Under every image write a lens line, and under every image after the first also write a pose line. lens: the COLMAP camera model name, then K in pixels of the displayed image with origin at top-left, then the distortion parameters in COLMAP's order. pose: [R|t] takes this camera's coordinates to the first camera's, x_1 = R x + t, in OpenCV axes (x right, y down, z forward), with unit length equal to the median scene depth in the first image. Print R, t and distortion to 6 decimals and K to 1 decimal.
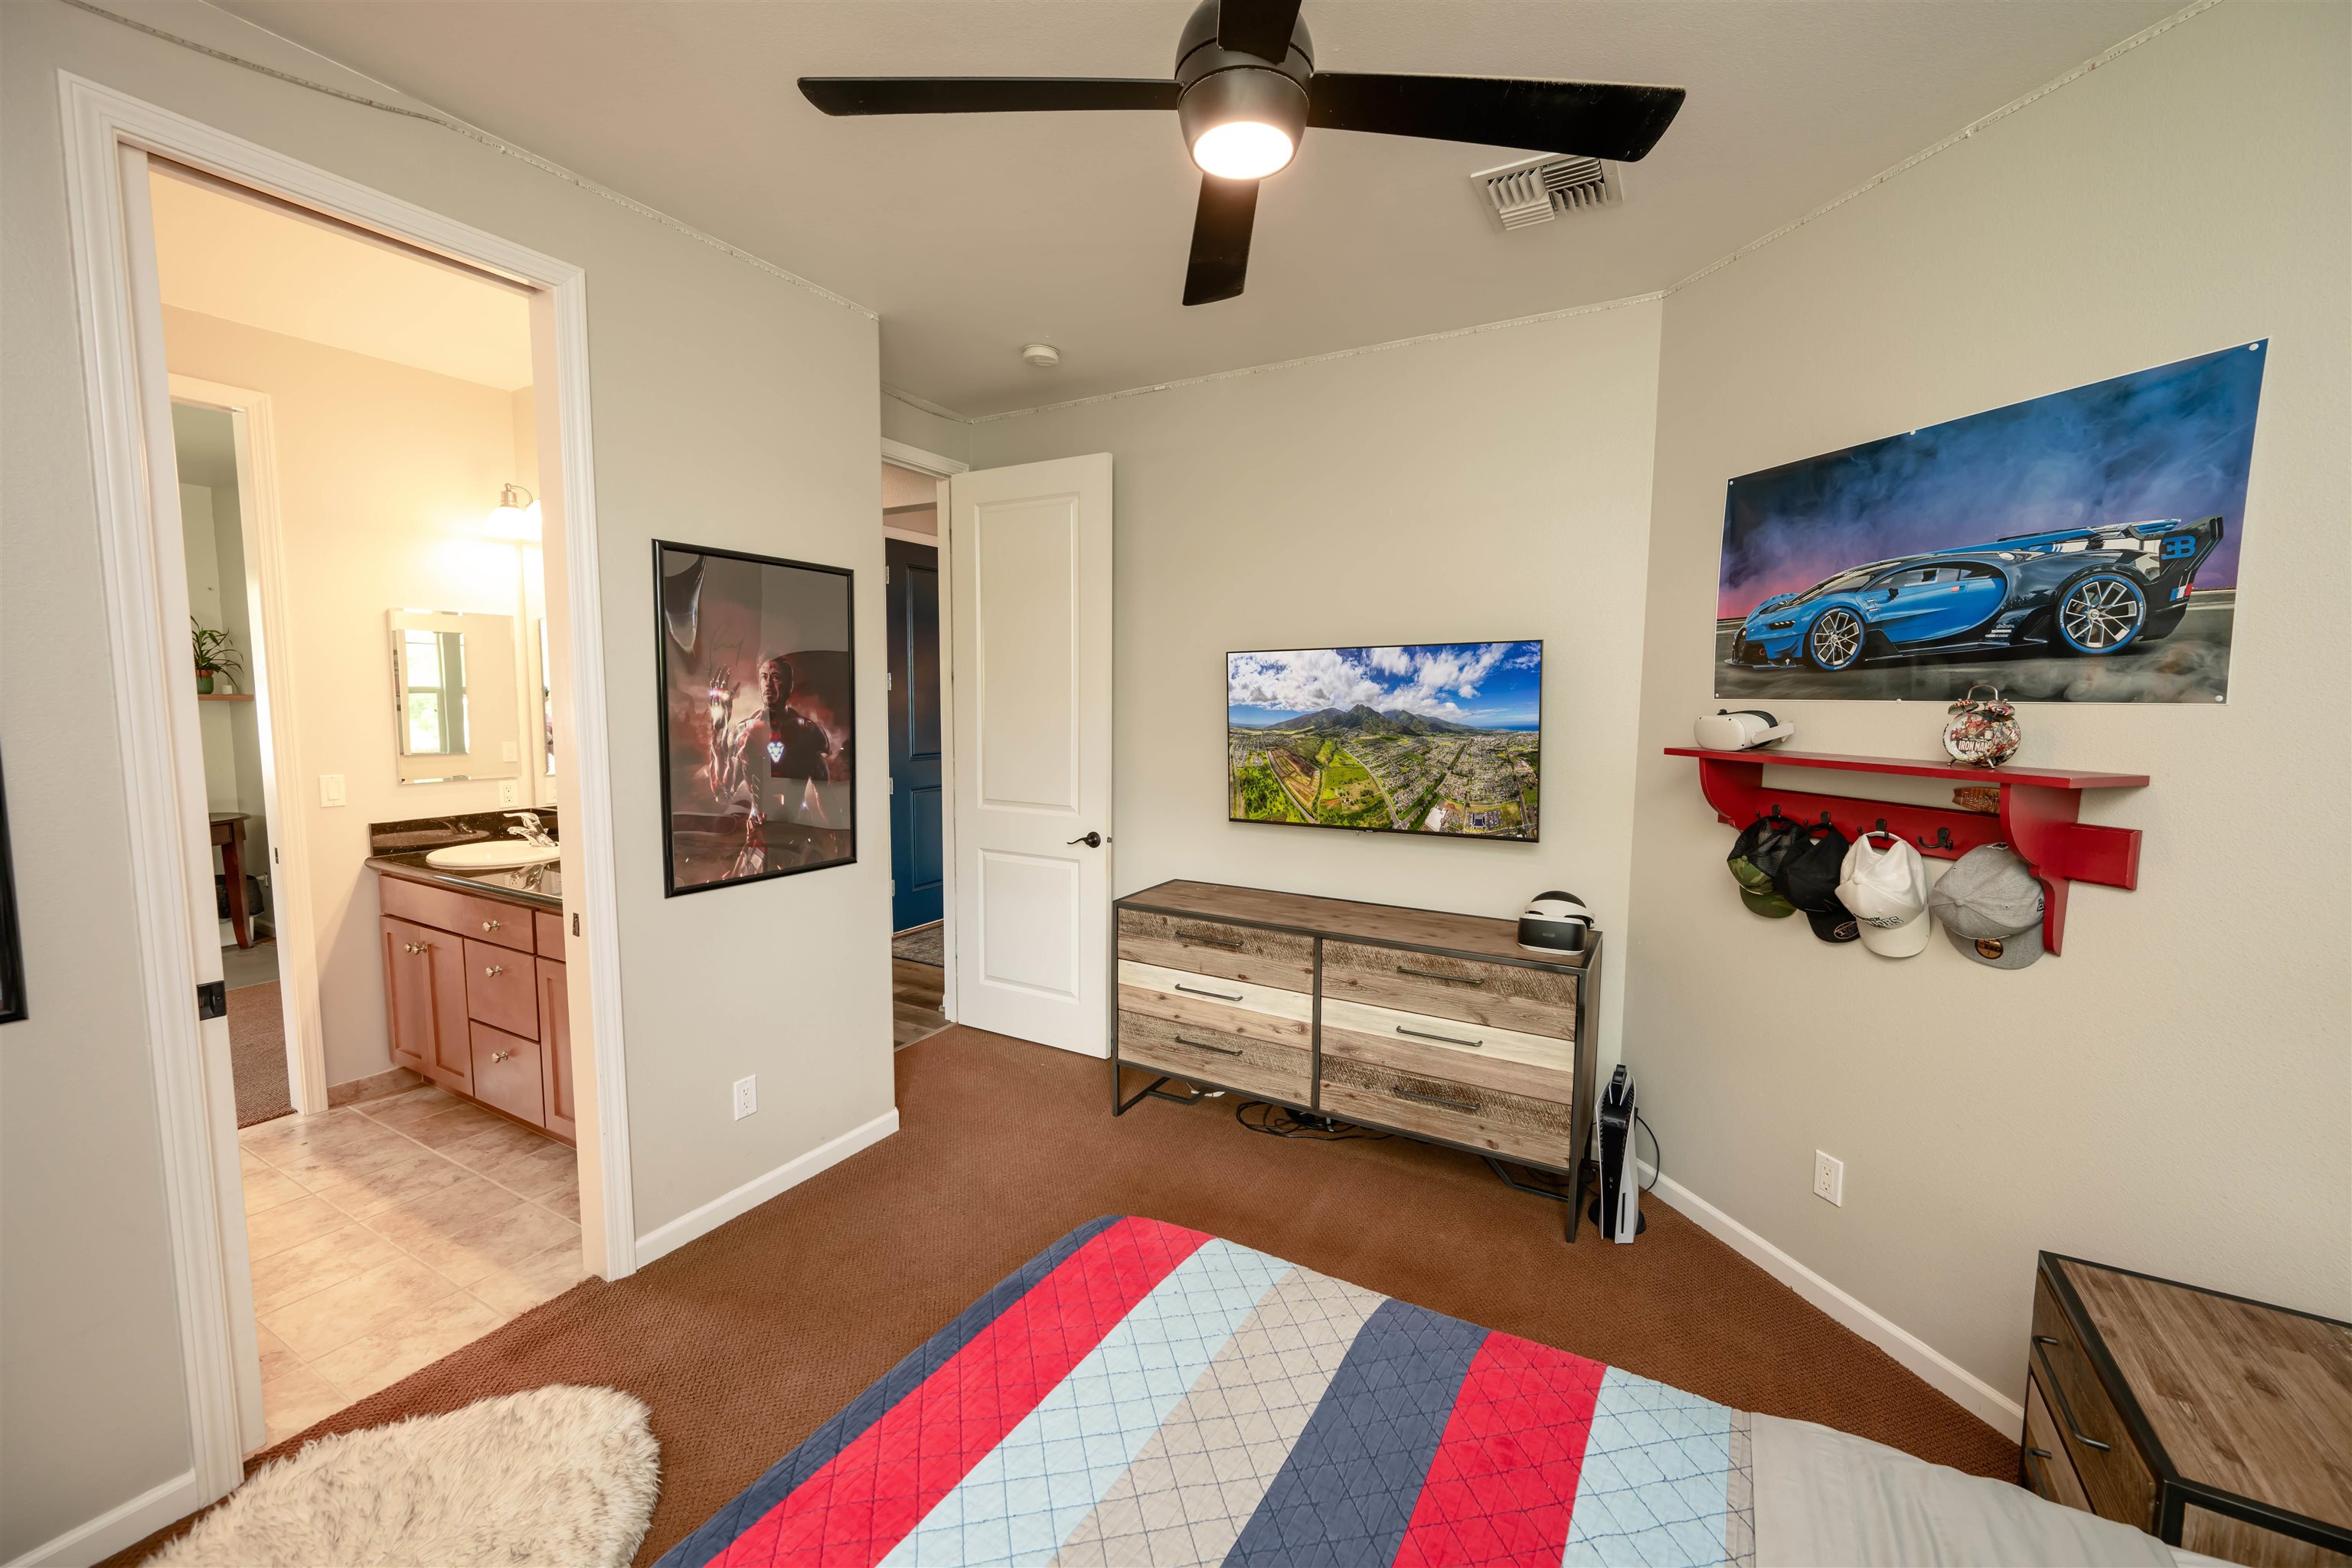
lens RADIAL K [[937.8, 0, 1176.0], [0, 937.8, 784.0], [0, 0, 1]] dist [0.001957, 0.000077]
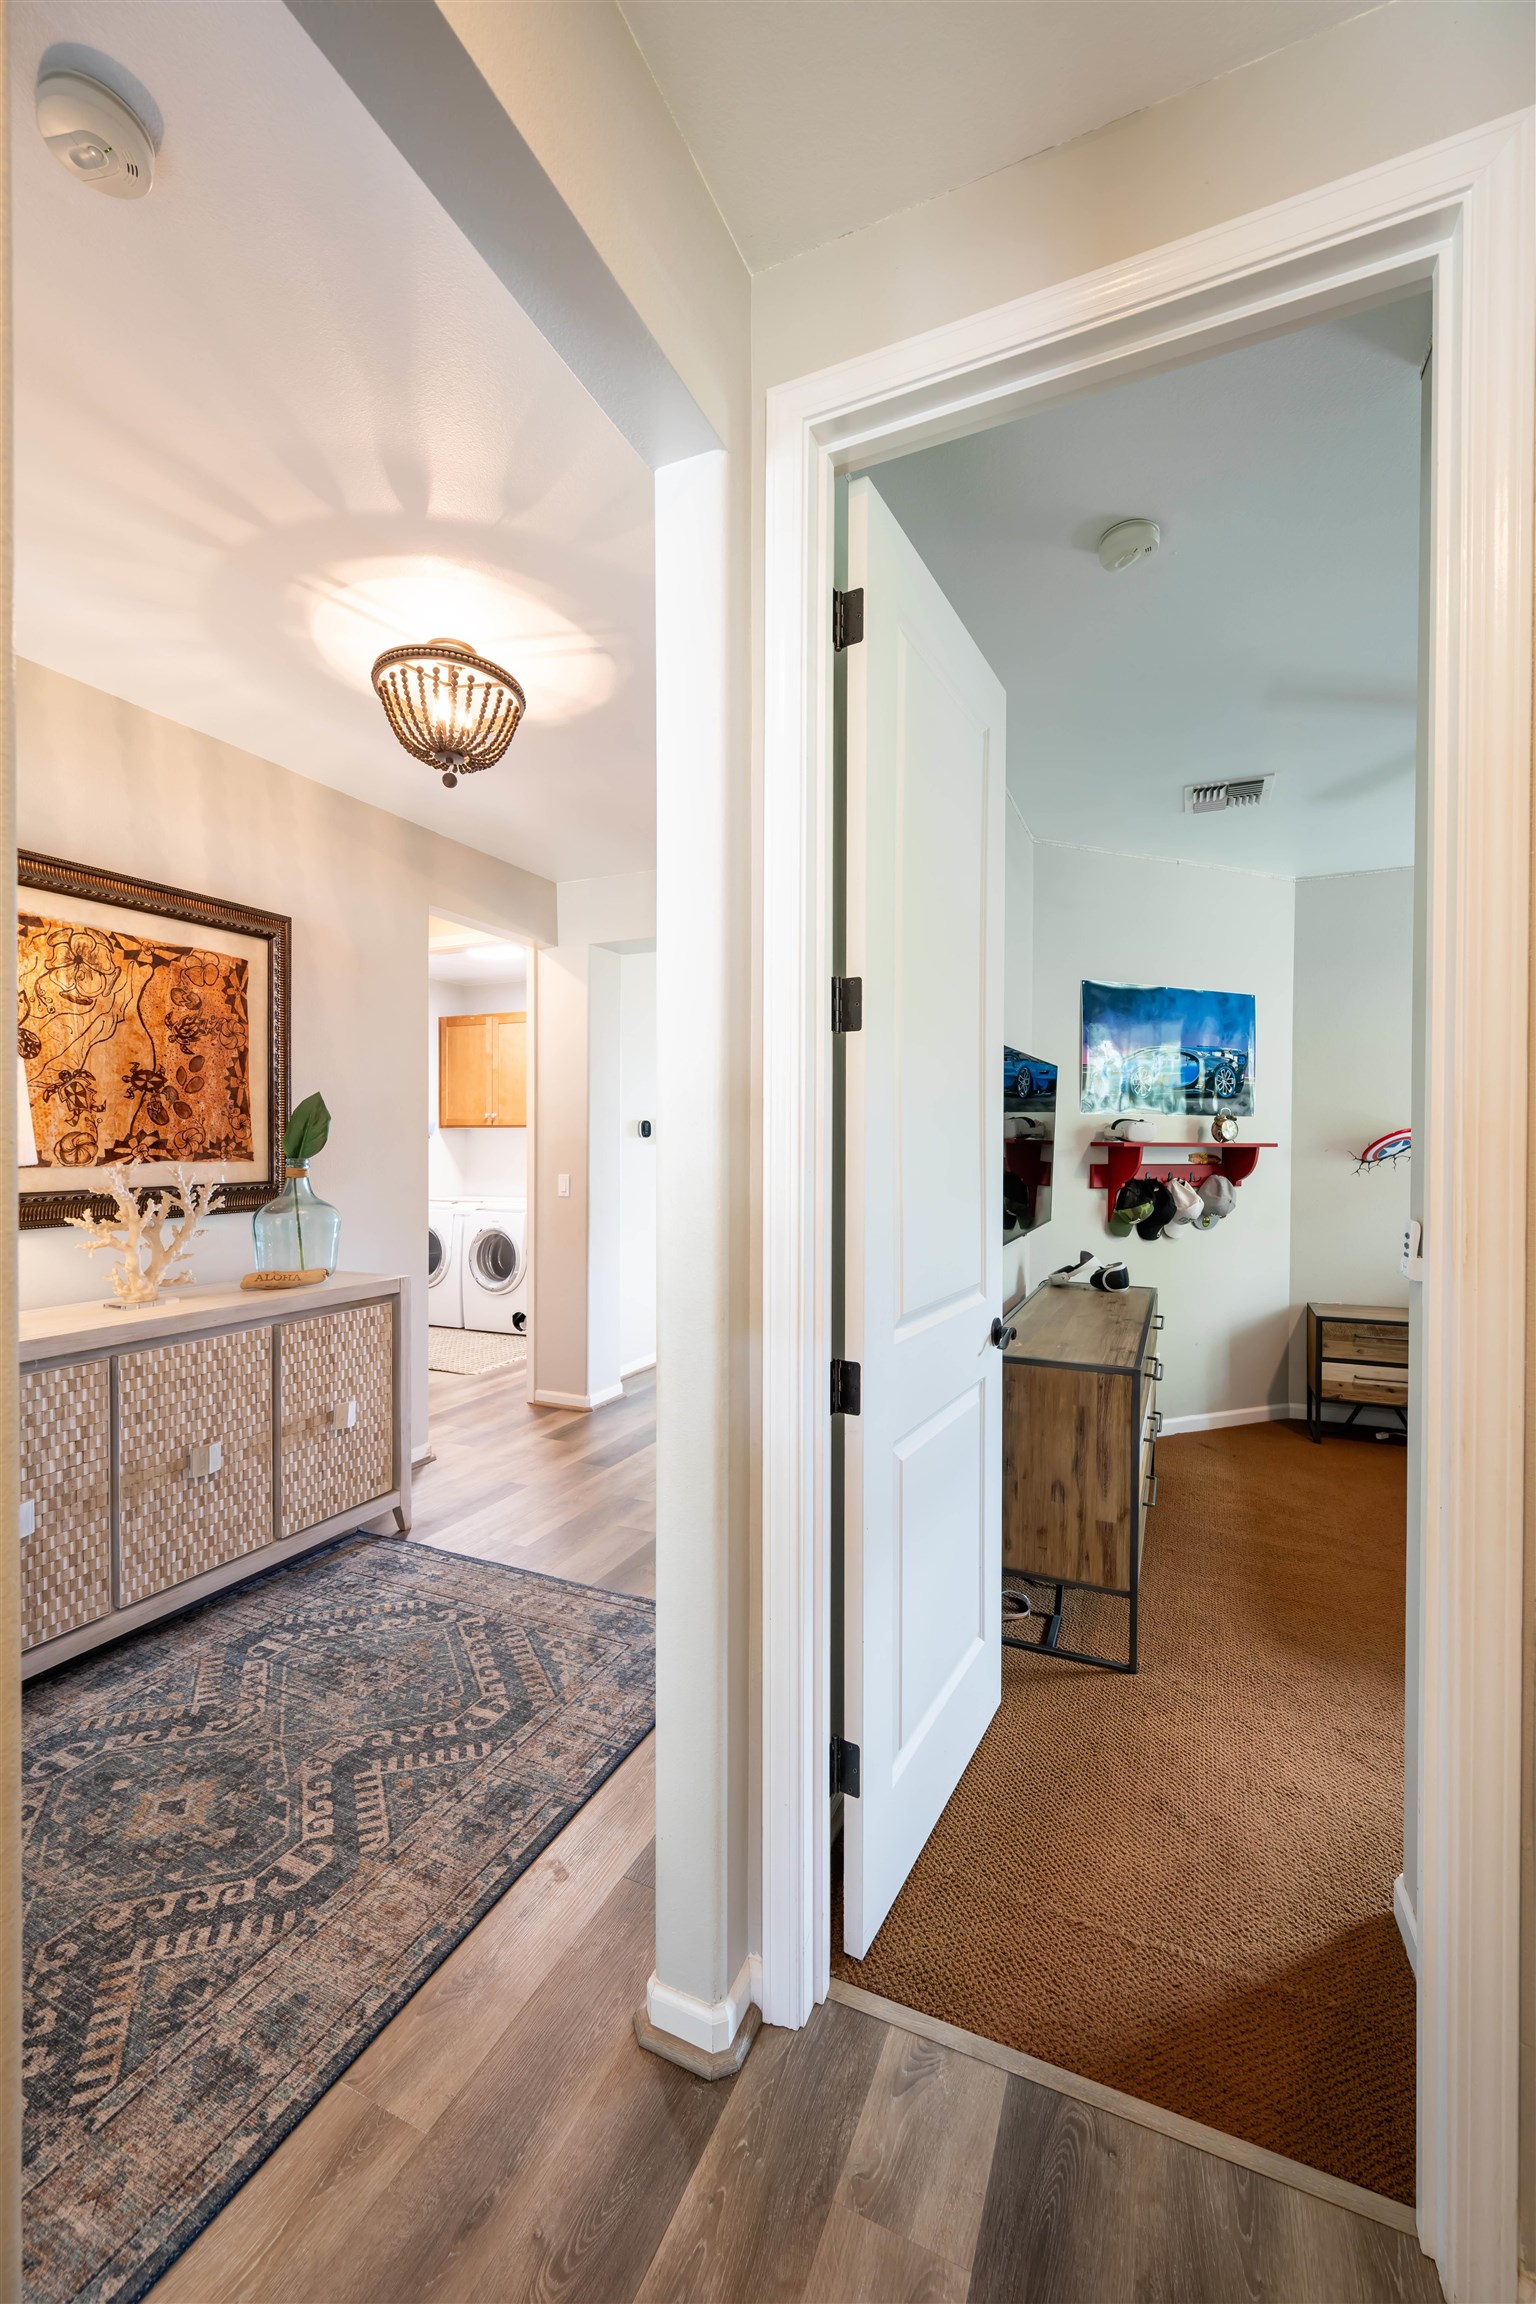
lens RADIAL K [[918.6, 0, 768.0], [0, 918.6, 1152.0], [0, 0, 1]] dist [0.001957, 0.000077]
pose [[-0.093547, -0.009777, 0.995567, -1.361392], [0.090321, 0.995745, 0.018265, -0.144623], [-0.991510, 0.091629, -0.092266, 2.417012]]
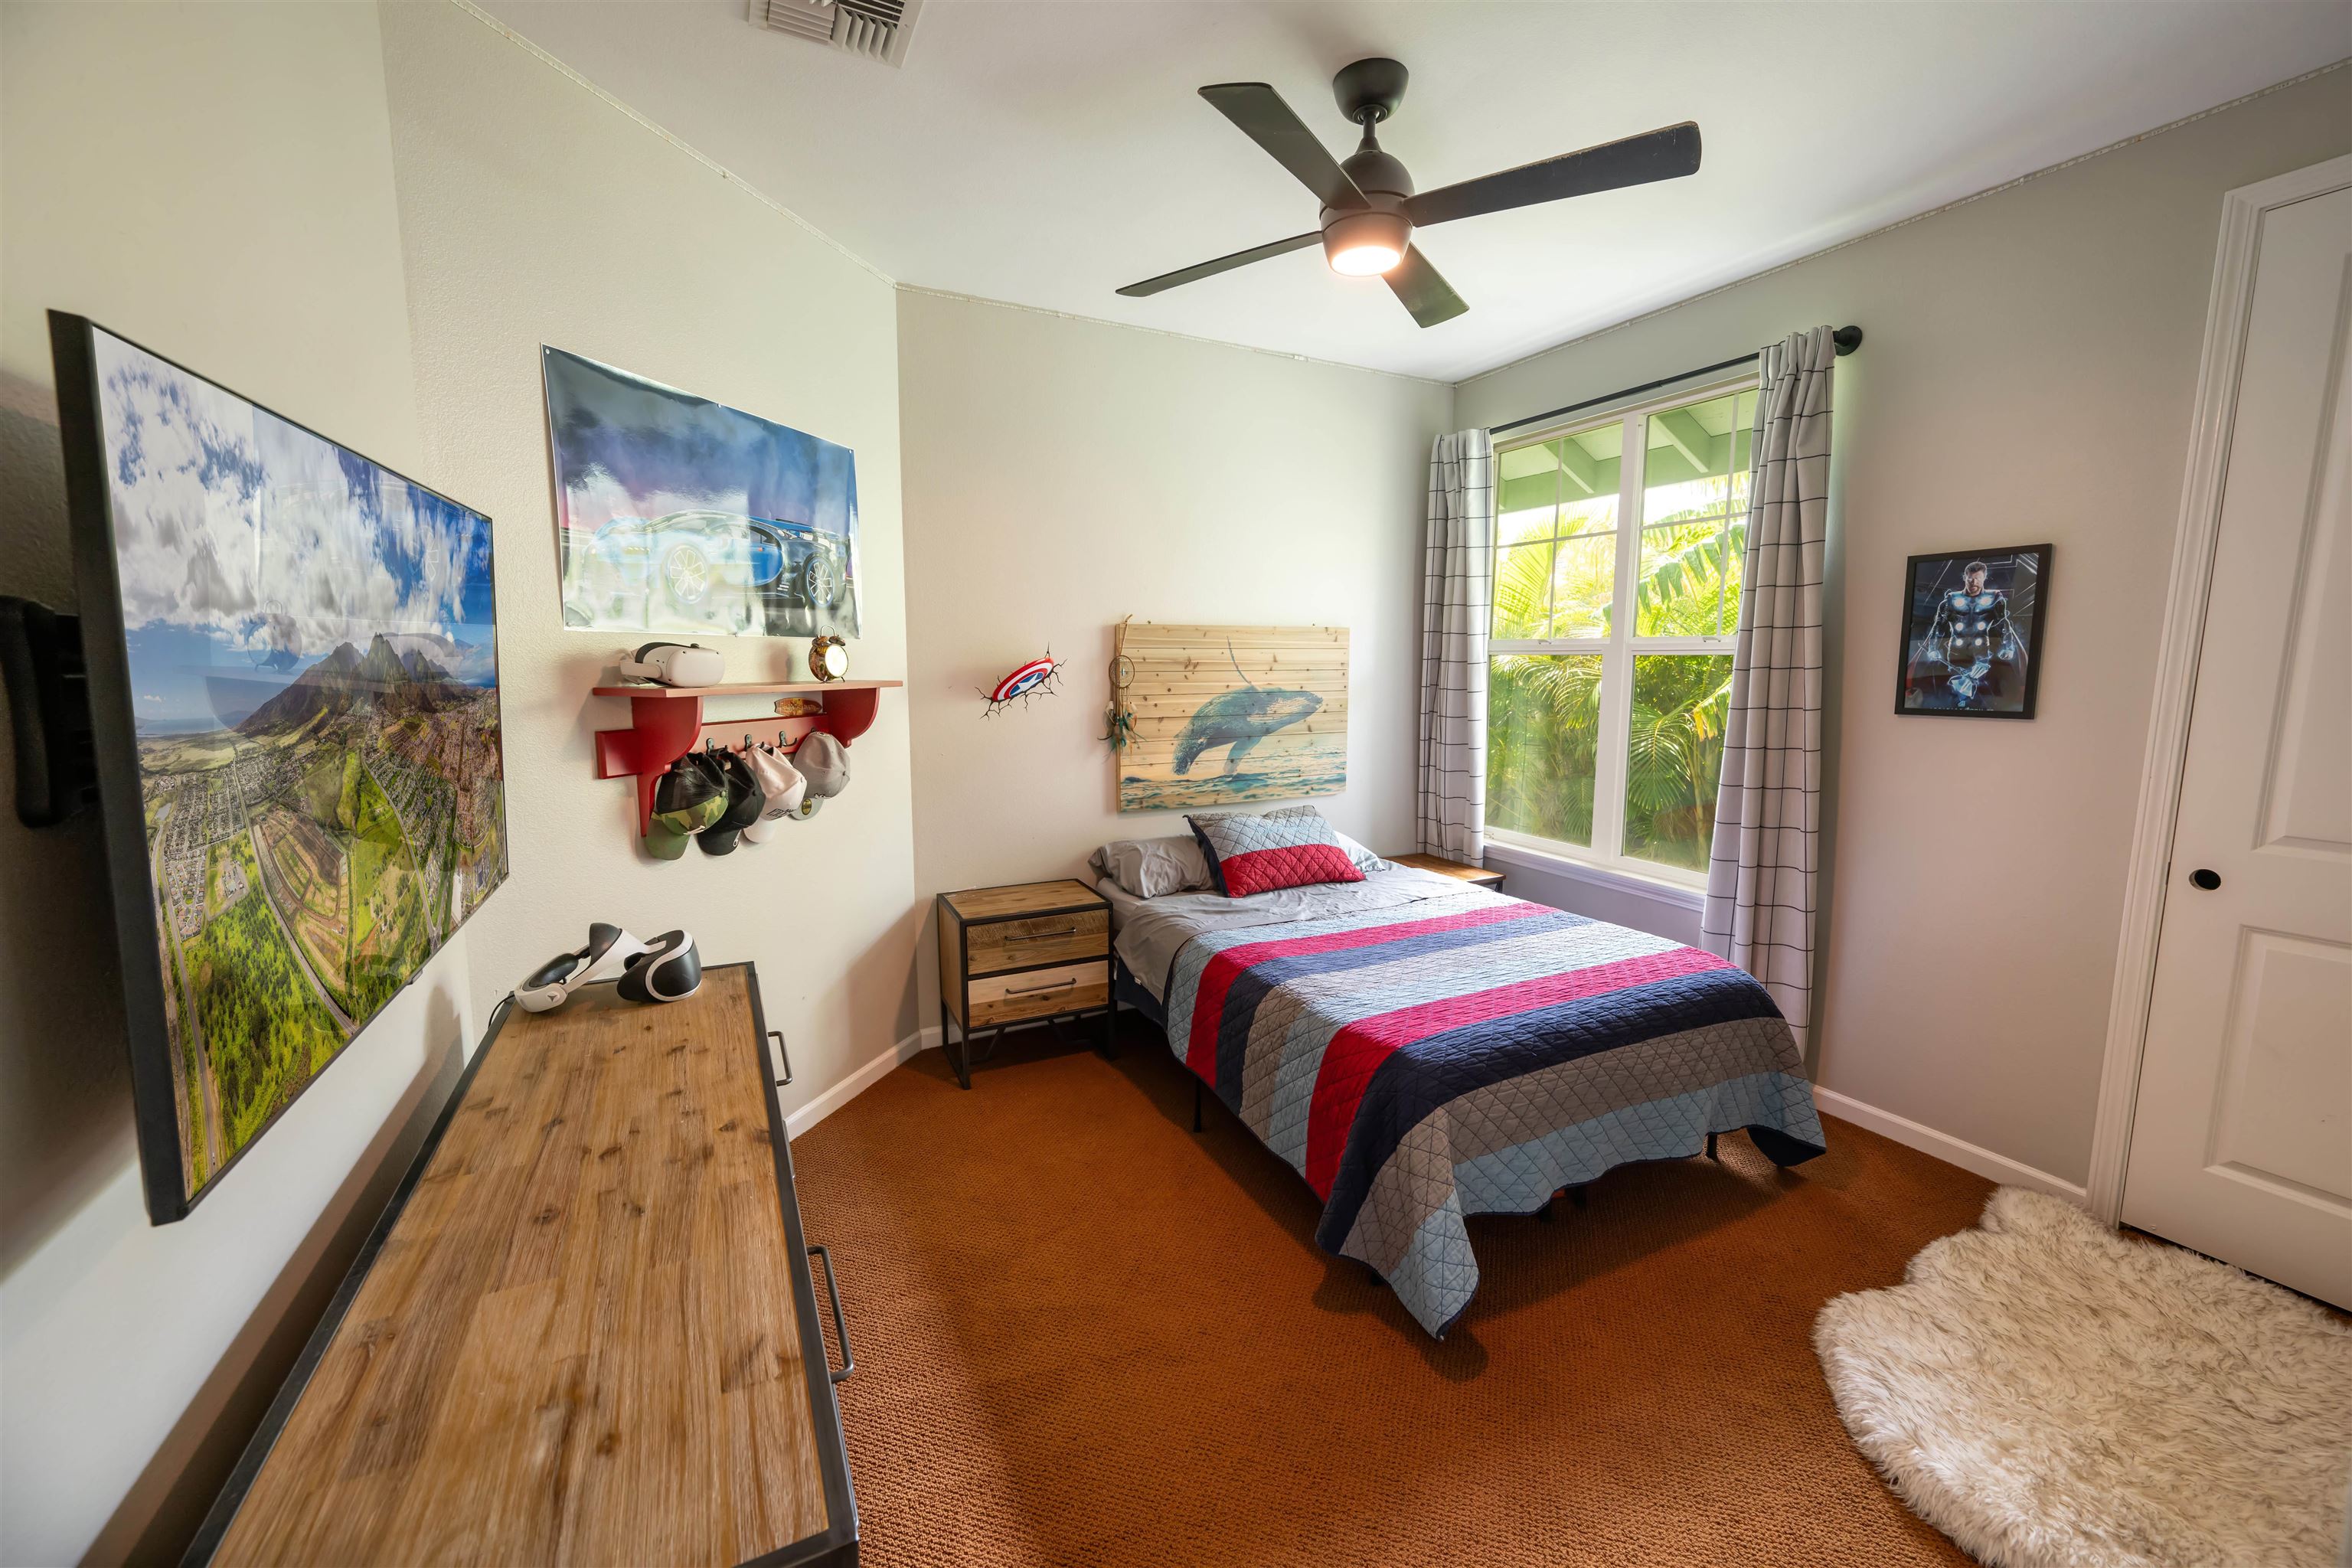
lens RADIAL K [[937.8, 0, 1176.0], [0, 937.8, 784.0], [0, 0, 1]] dist [0.001957, 0.000077]
pose [[-0.827692, -0.085322, 0.554659, -0.451857], [0.042567, 0.975981, 0.213655, -0.157222], [-0.559566, 0.200451, -0.804180, 1.980272]]
